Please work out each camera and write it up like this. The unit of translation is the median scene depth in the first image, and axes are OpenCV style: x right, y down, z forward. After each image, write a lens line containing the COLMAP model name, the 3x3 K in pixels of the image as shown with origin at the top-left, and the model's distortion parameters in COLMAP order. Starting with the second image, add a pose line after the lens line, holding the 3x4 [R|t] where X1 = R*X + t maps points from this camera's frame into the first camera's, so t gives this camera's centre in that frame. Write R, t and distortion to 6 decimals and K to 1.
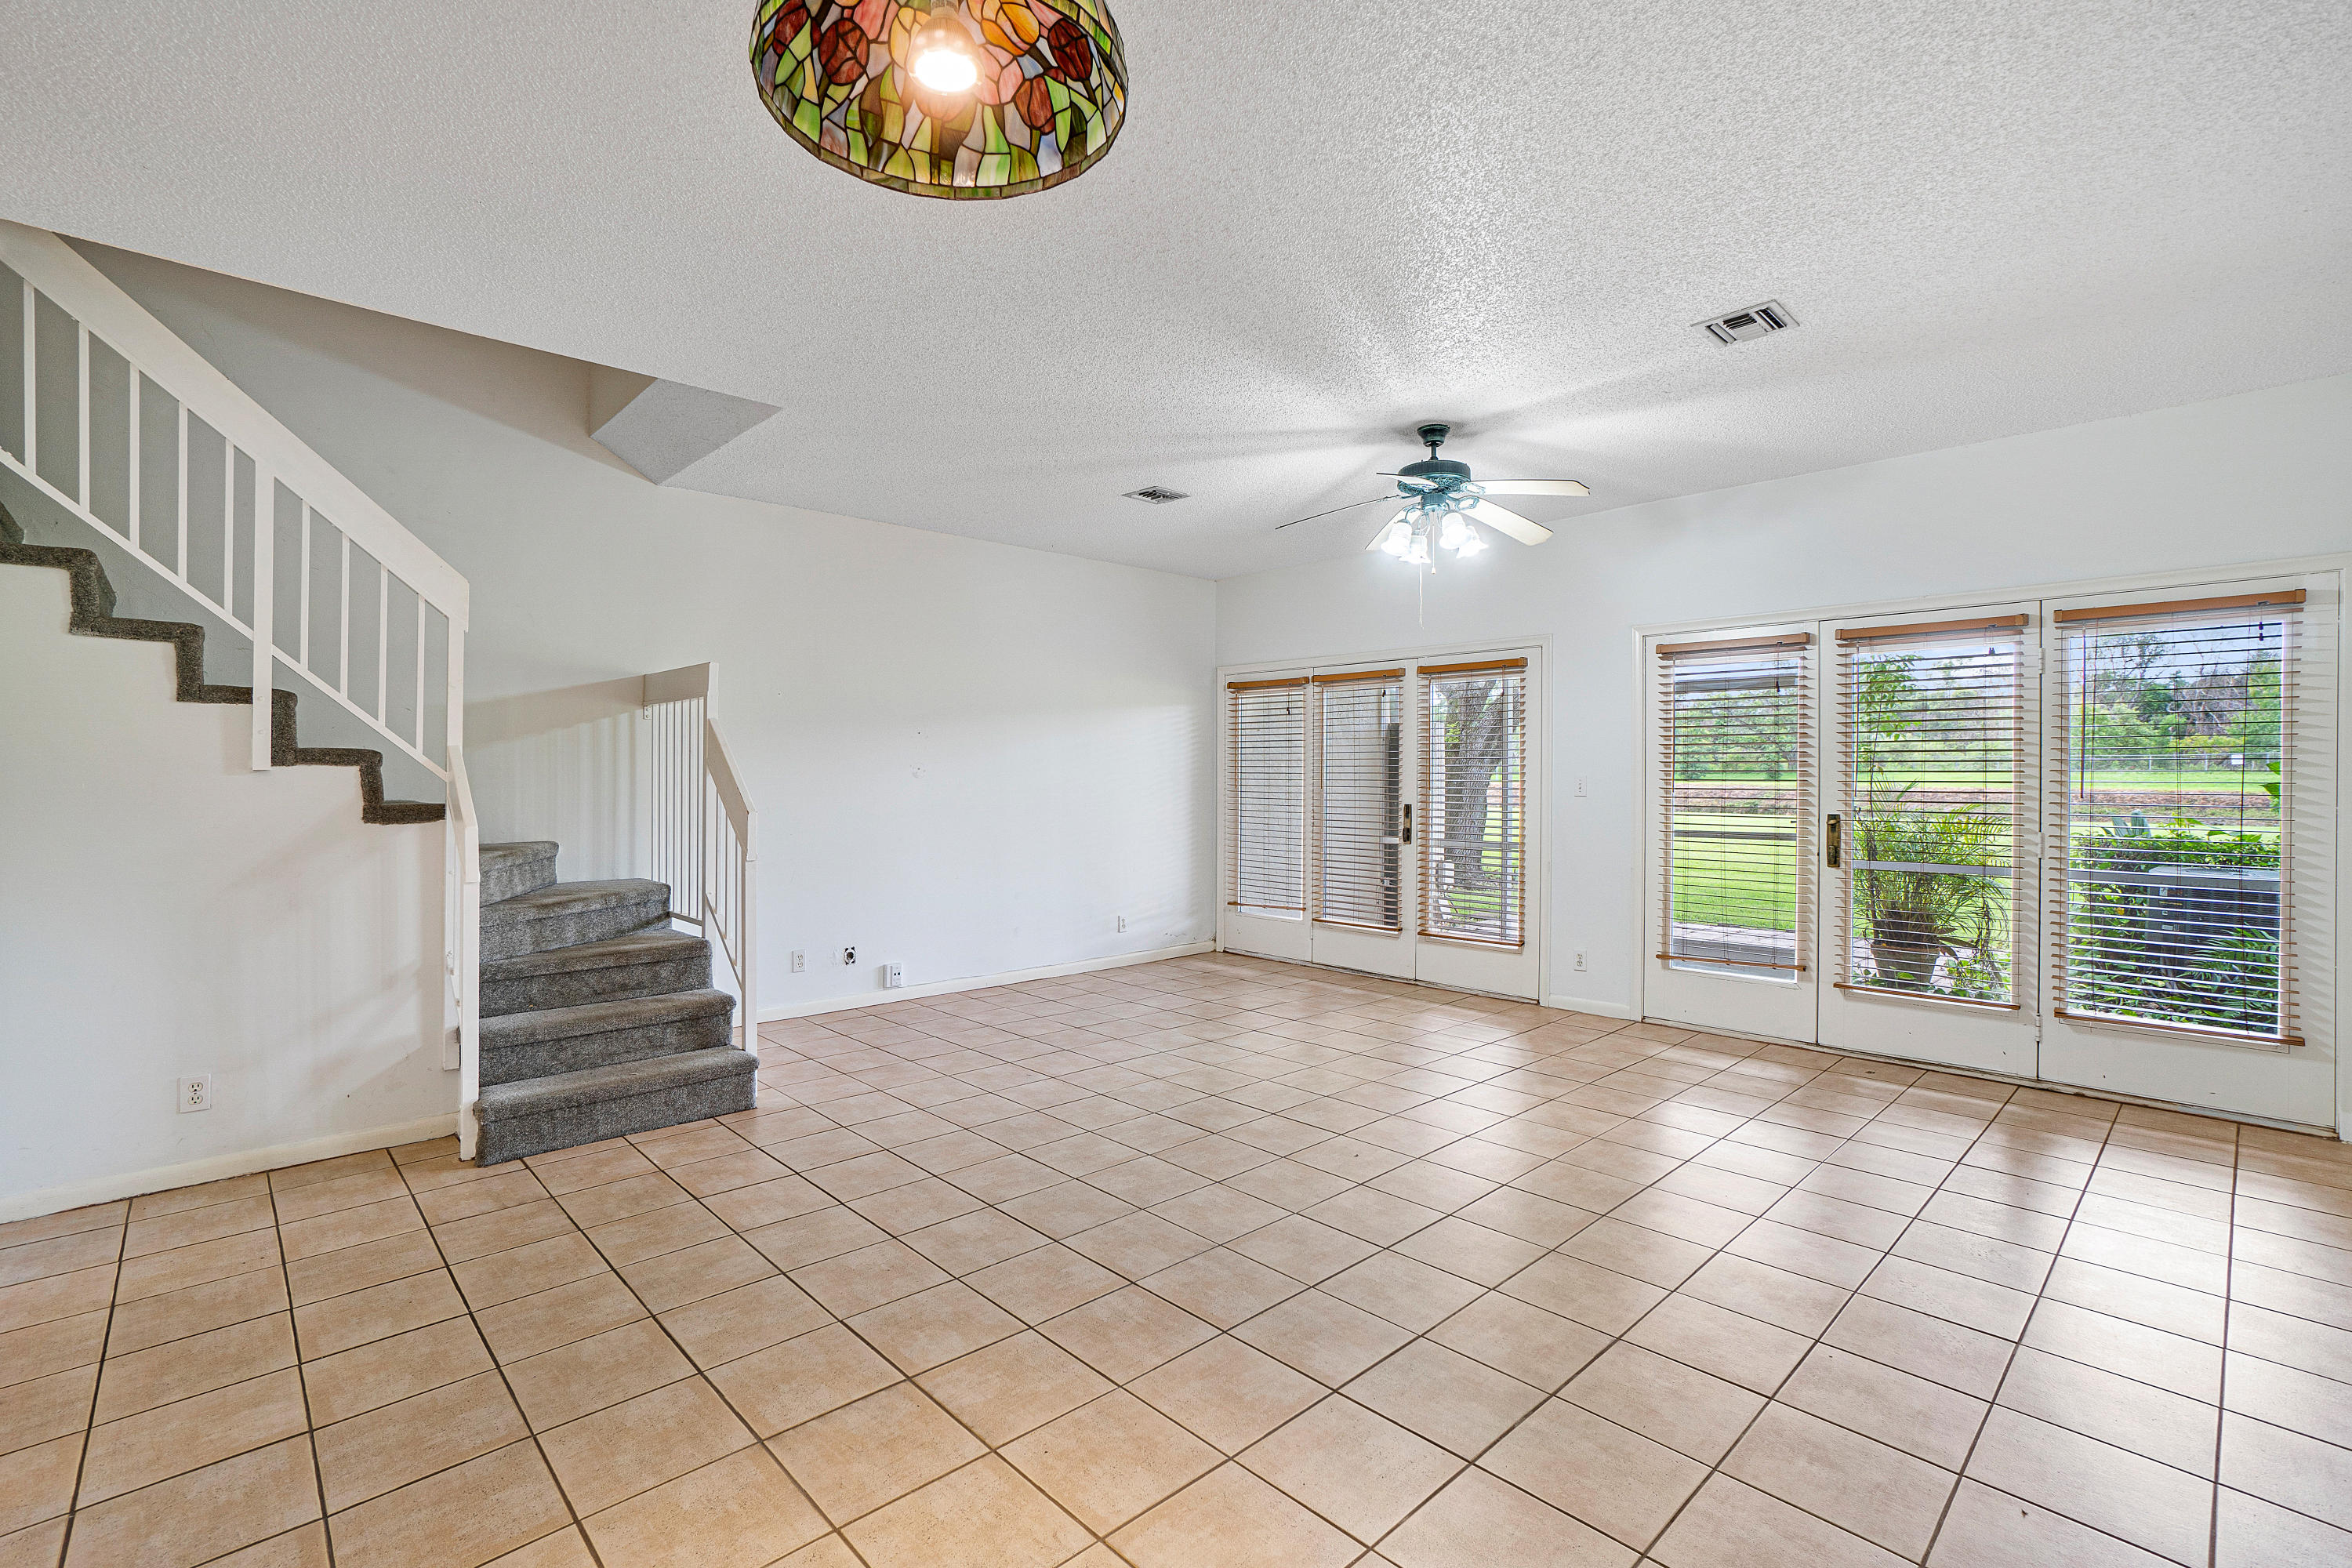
lens RADIAL K [[1038.6, 0, 1163.9], [0, 1038.6, 784.6], [0, 0, 1]] dist [-0.023311, 0.006789]
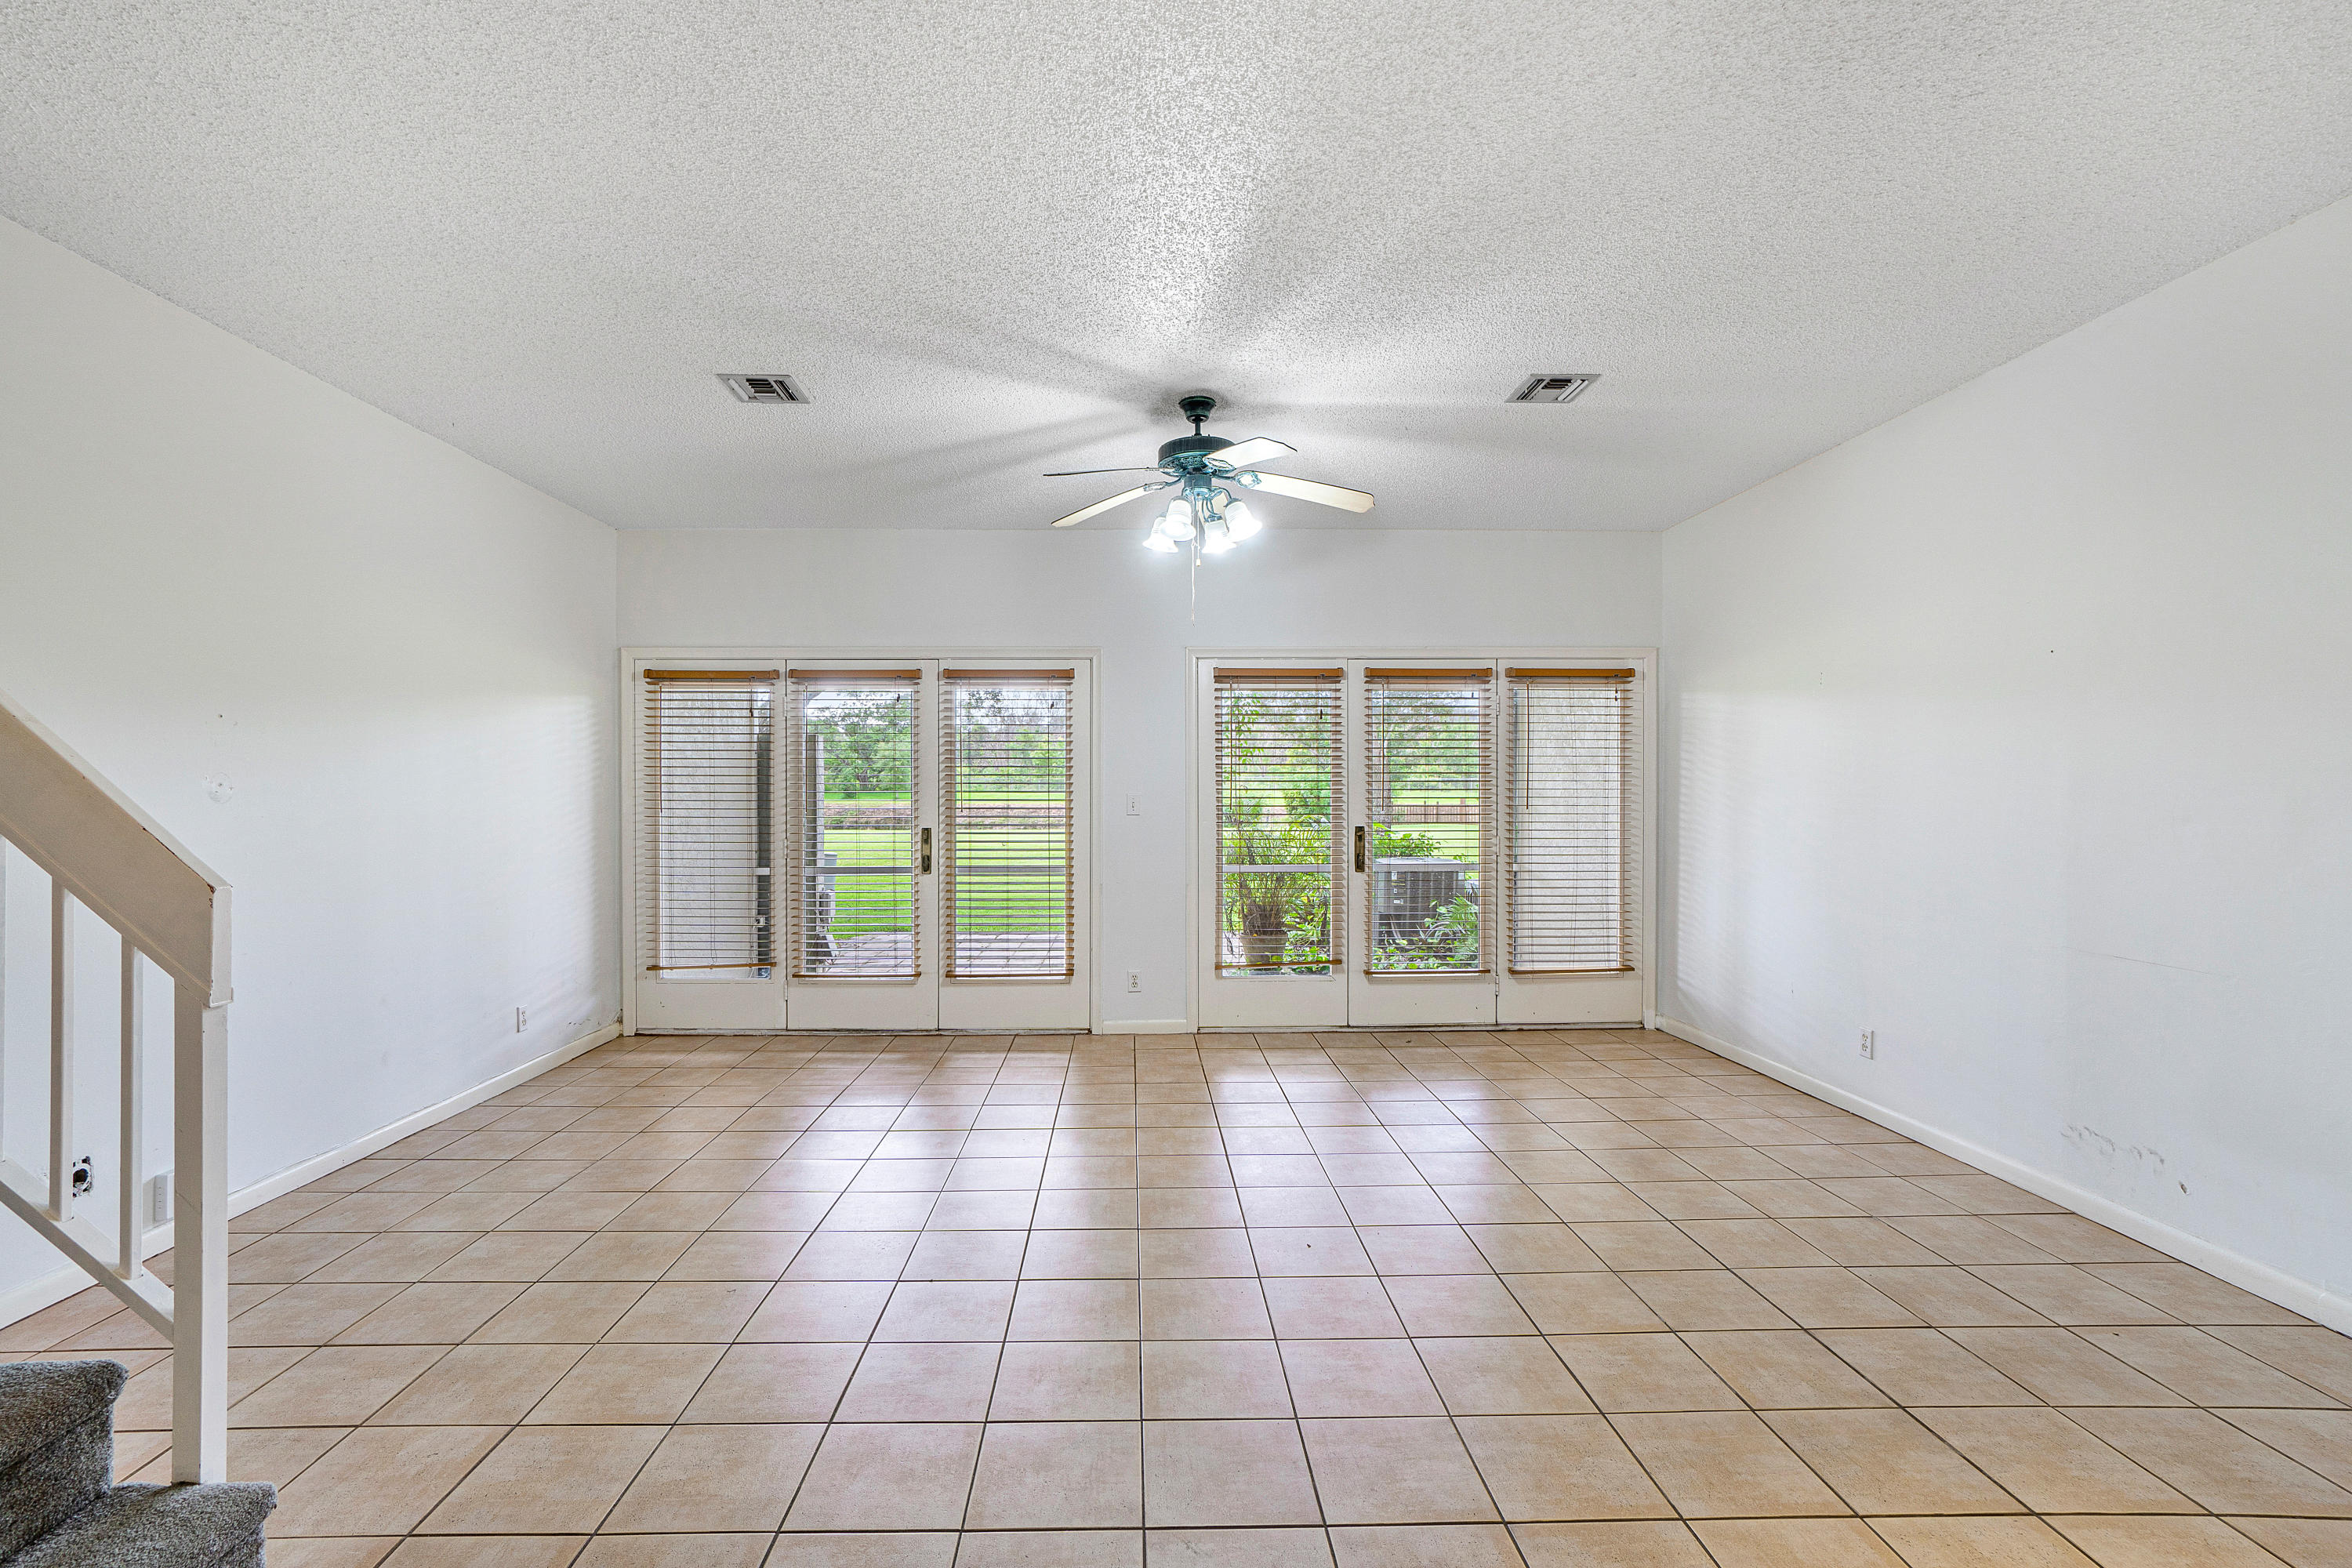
lens RADIAL K [[1038.6, 0, 1138.6], [0, 1038.6, 804.4], [0, 0, 1]] dist [-0.023311, 0.006789]
pose [[0.675257, -0.009101, 0.737526, -0.377389], [0.009199, 0.999950, 0.003917, -0.002887], [-0.737525, 0.004140, 0.675307, 0.384812]]
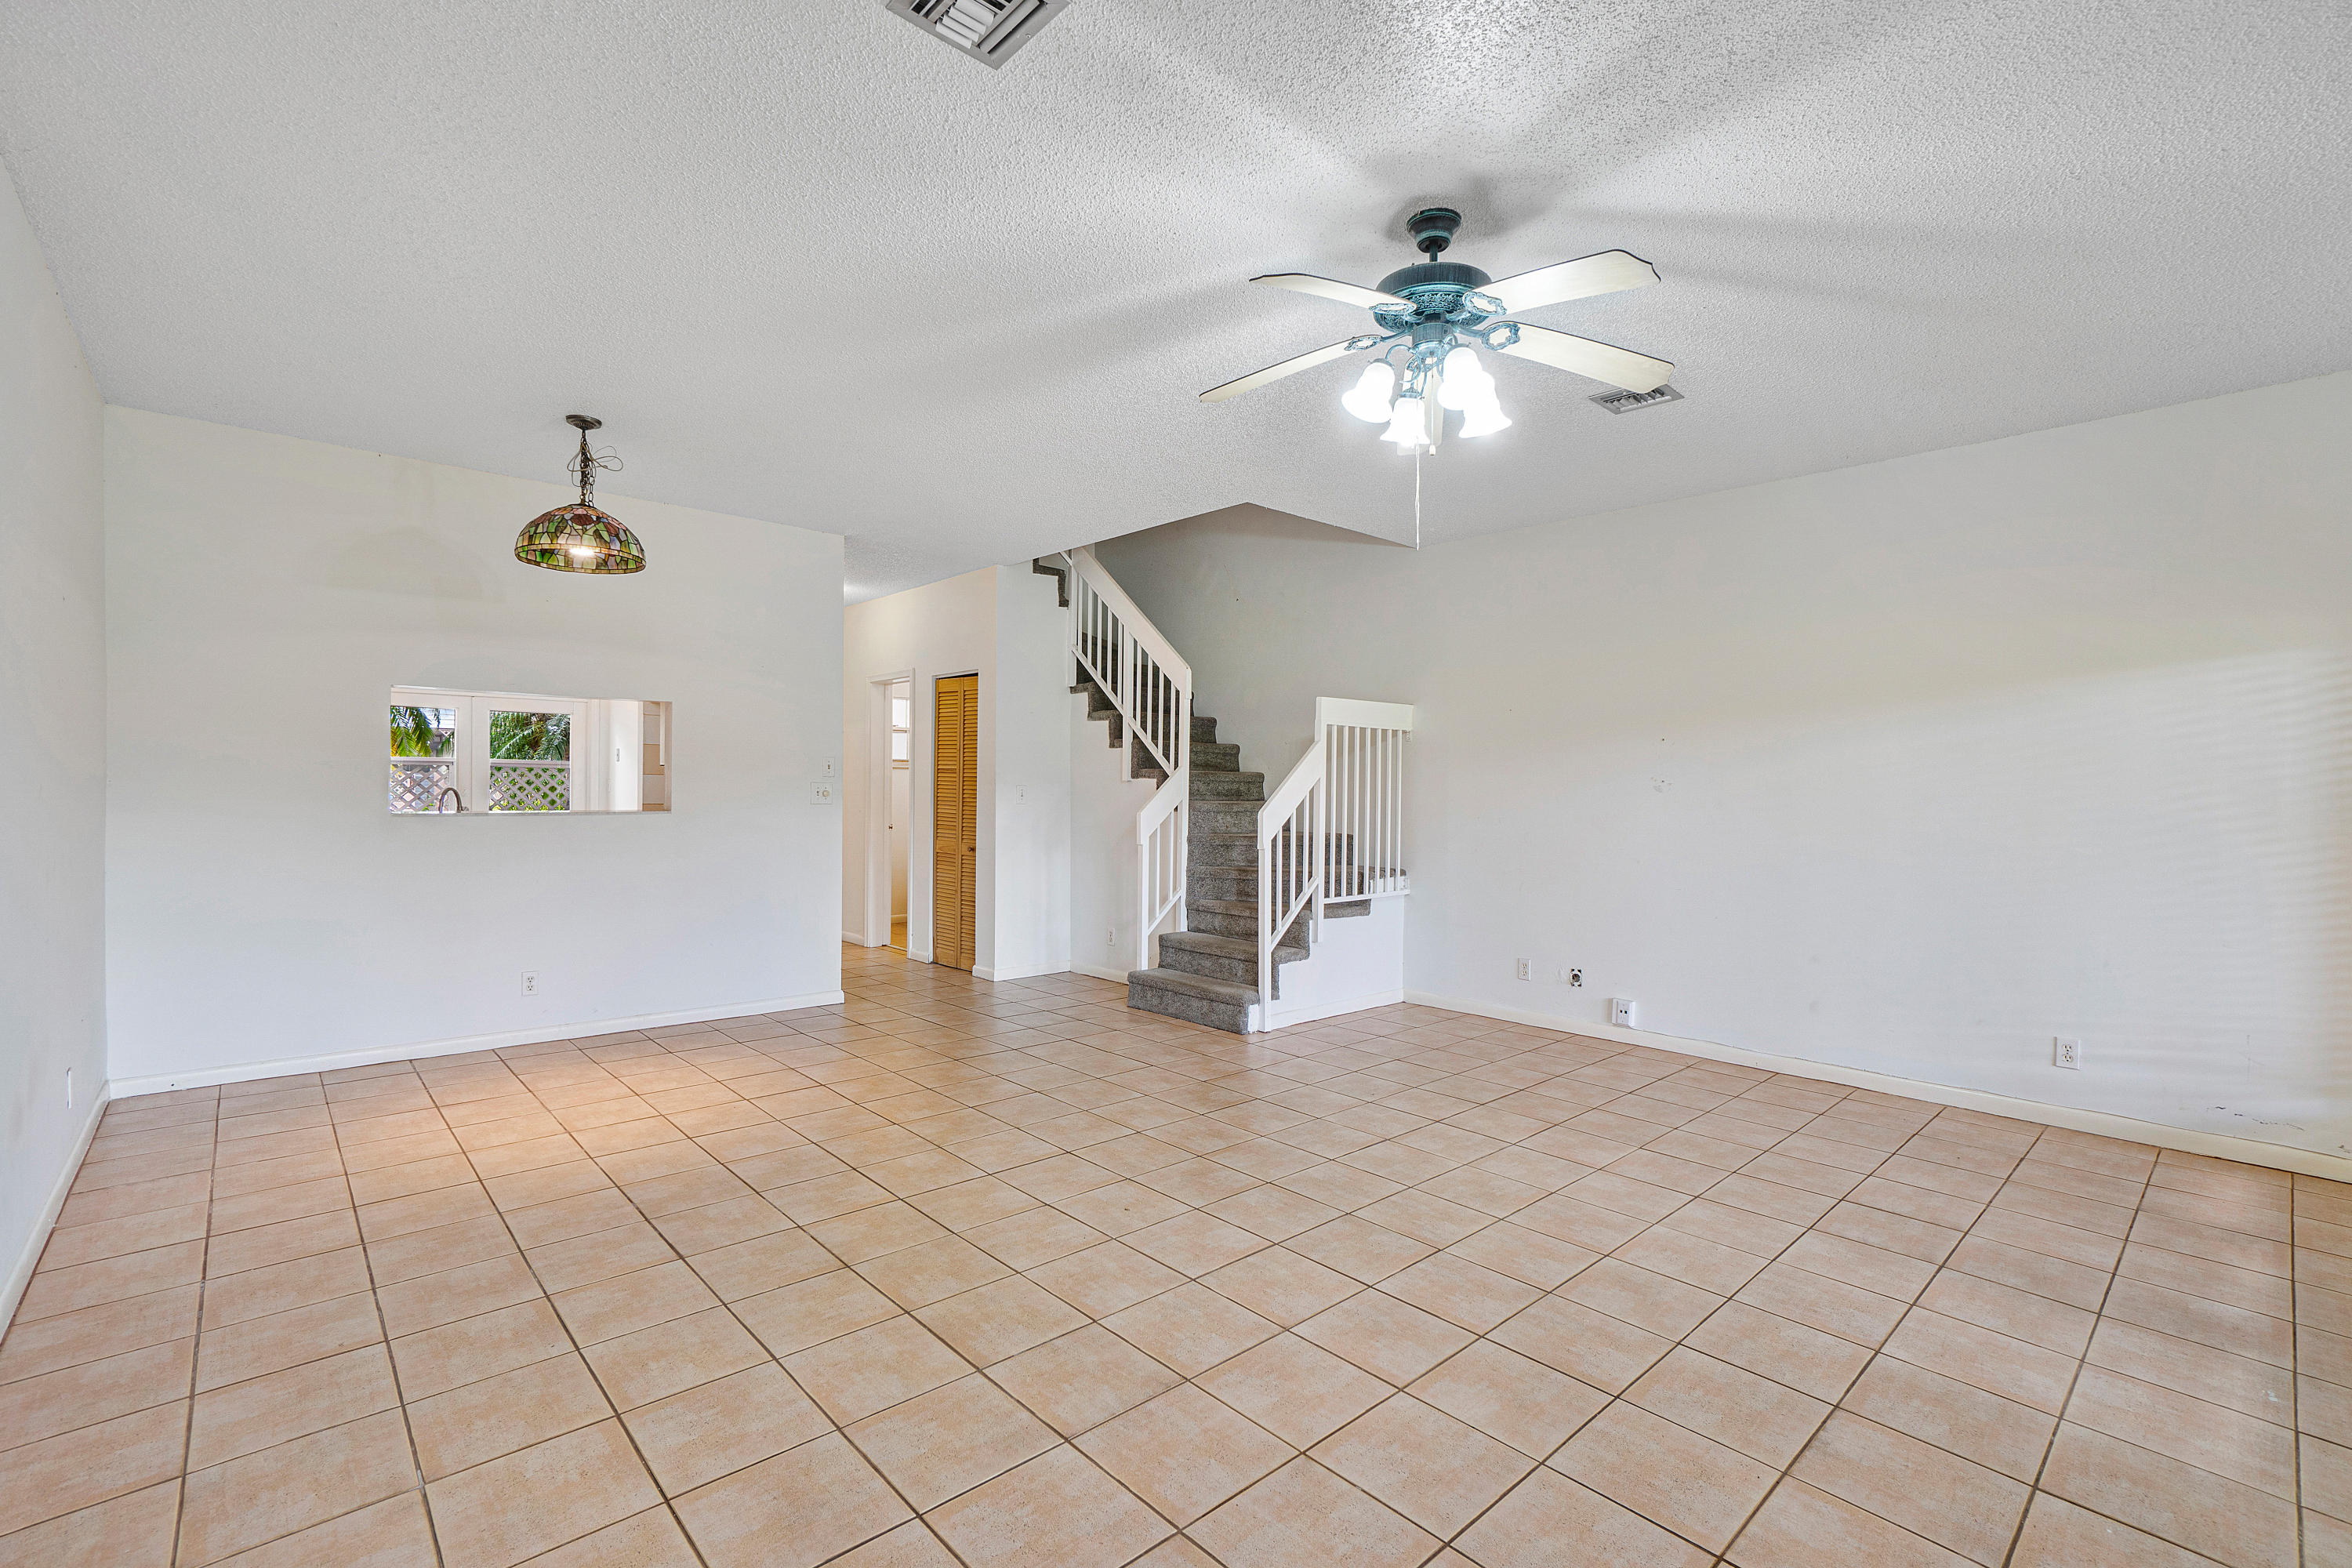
lens RADIAL K [[1038.6, 0, 1164.1], [0, 1038.6, 772.8], [0, 0, 1]] dist [-0.023311, 0.006789]
pose [[-0.016899, -0.017744, -0.999700, 0.773526], [-0.020717, 0.999634, -0.017392, 0.001699], [0.999643, 0.020417, -0.017260, 0.750793]]
